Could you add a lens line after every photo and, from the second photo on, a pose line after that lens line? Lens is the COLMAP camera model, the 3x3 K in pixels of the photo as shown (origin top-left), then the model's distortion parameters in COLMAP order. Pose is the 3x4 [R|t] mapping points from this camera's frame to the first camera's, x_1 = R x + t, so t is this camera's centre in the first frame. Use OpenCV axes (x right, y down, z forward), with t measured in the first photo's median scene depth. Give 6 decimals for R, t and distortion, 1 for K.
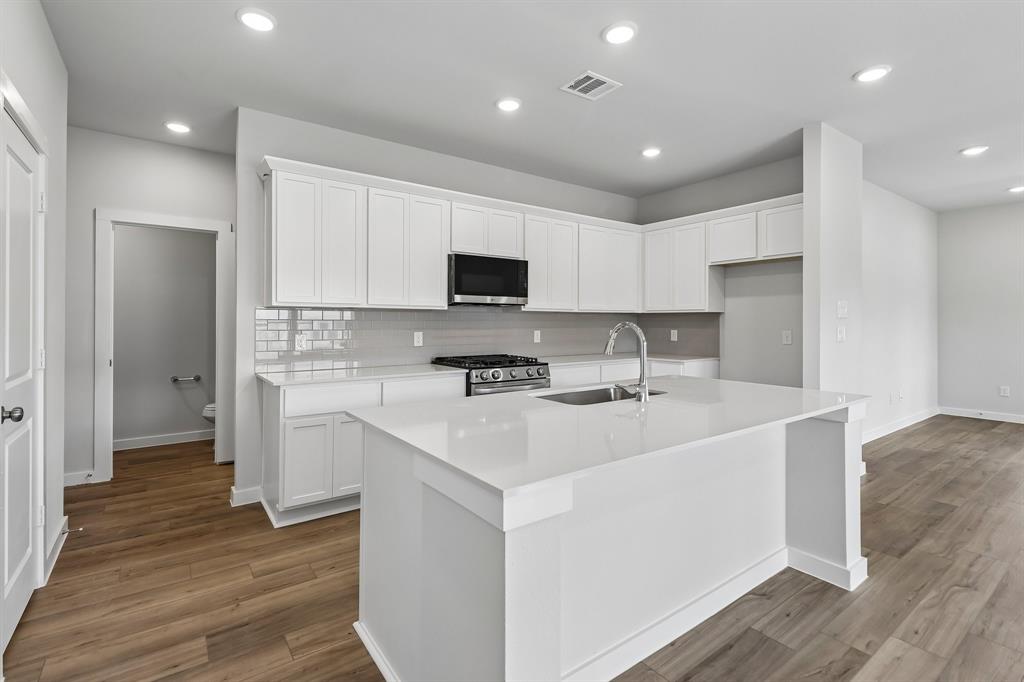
lens RADIAL K [[470.4, 0, 507.7], [0, 470.4, 319.4], [0, 0, 1]] dist [0.014990, -0.009650]
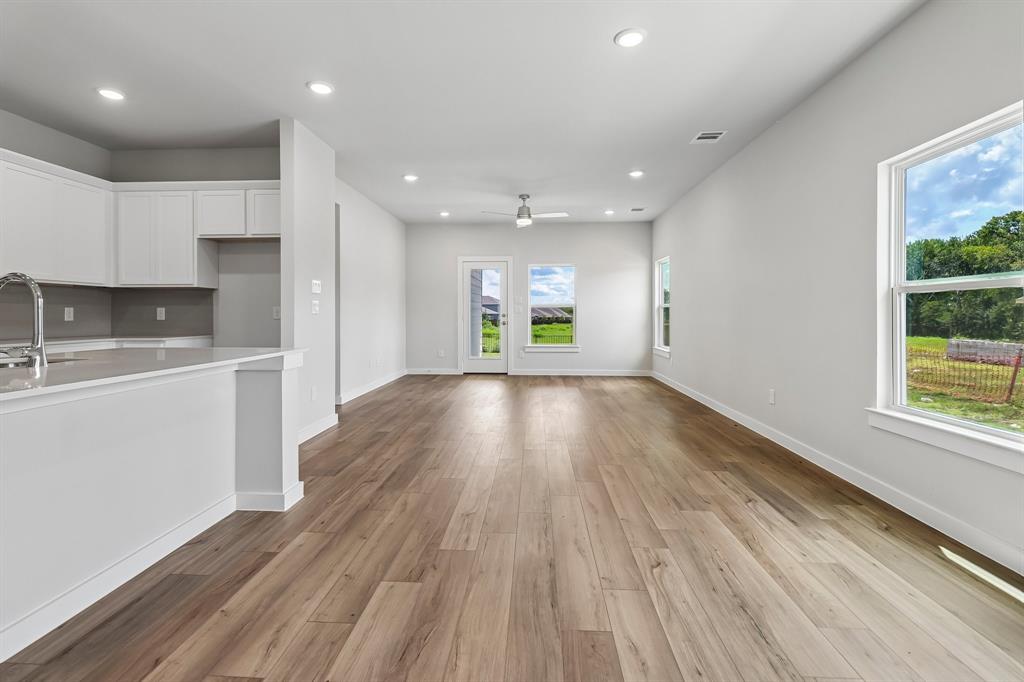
lens RADIAL K [[470.4, 0, 508.8], [0, 470.4, 320.5], [0, 0, 1]] dist [0.014990, -0.009650]
pose [[0.627233, -0.011742, 0.778743, 0.098037], [-0.000792, 0.999876, 0.015714, 0.046455], [-0.778832, -0.010473, 0.627146, -0.111883]]
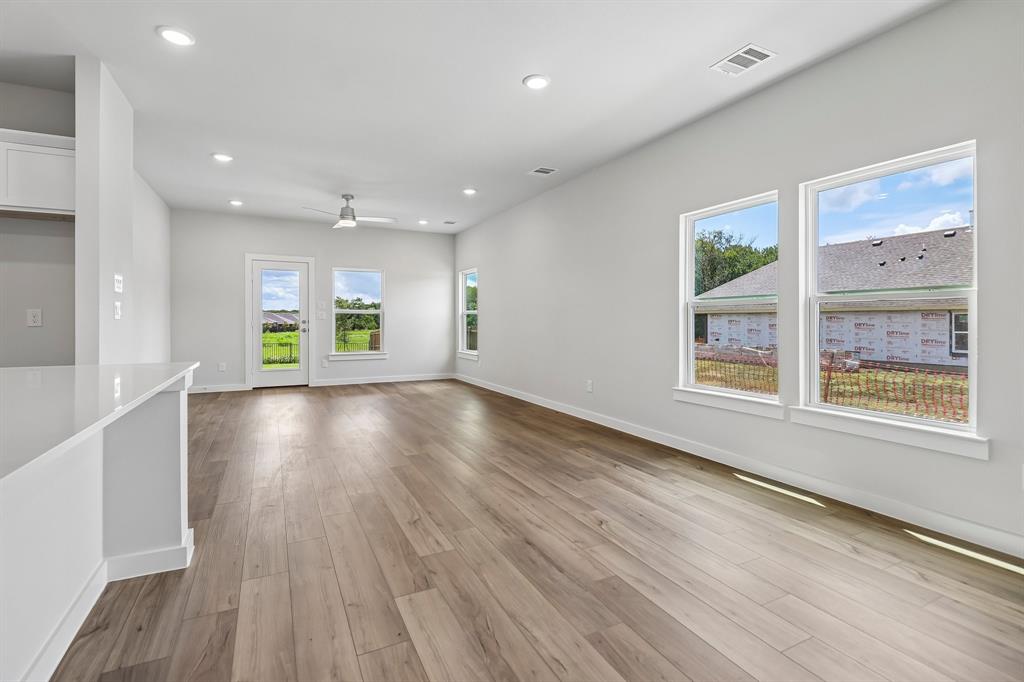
lens RADIAL K [[470.4, 0, 508.3], [0, 470.4, 322.3], [0, 0, 1]] dist [0.014990, -0.009650]
pose [[0.153706, -0.003979, 0.988109, -0.068137], [-0.003253, 0.999984, 0.004533, 0.047772], [-0.988111, -0.003911, 0.153690, 0.136507]]
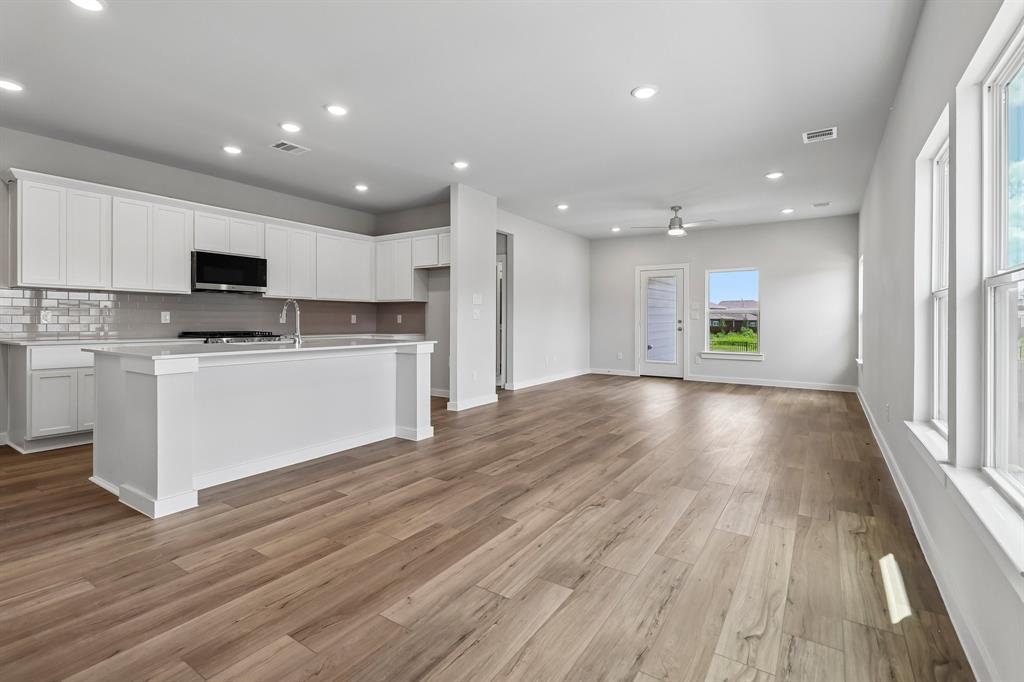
lens RADIAL K [[470.4, 0, 509.9], [0, 470.4, 324.3], [0, 0, 1]] dist [0.014990, -0.009650]
pose [[0.934719, -0.000890, 0.355388, 0.247607], [-0.003759, 0.999916, 0.012391, 0.046028], [-0.355369, -0.012918, 0.934637, -0.568728]]
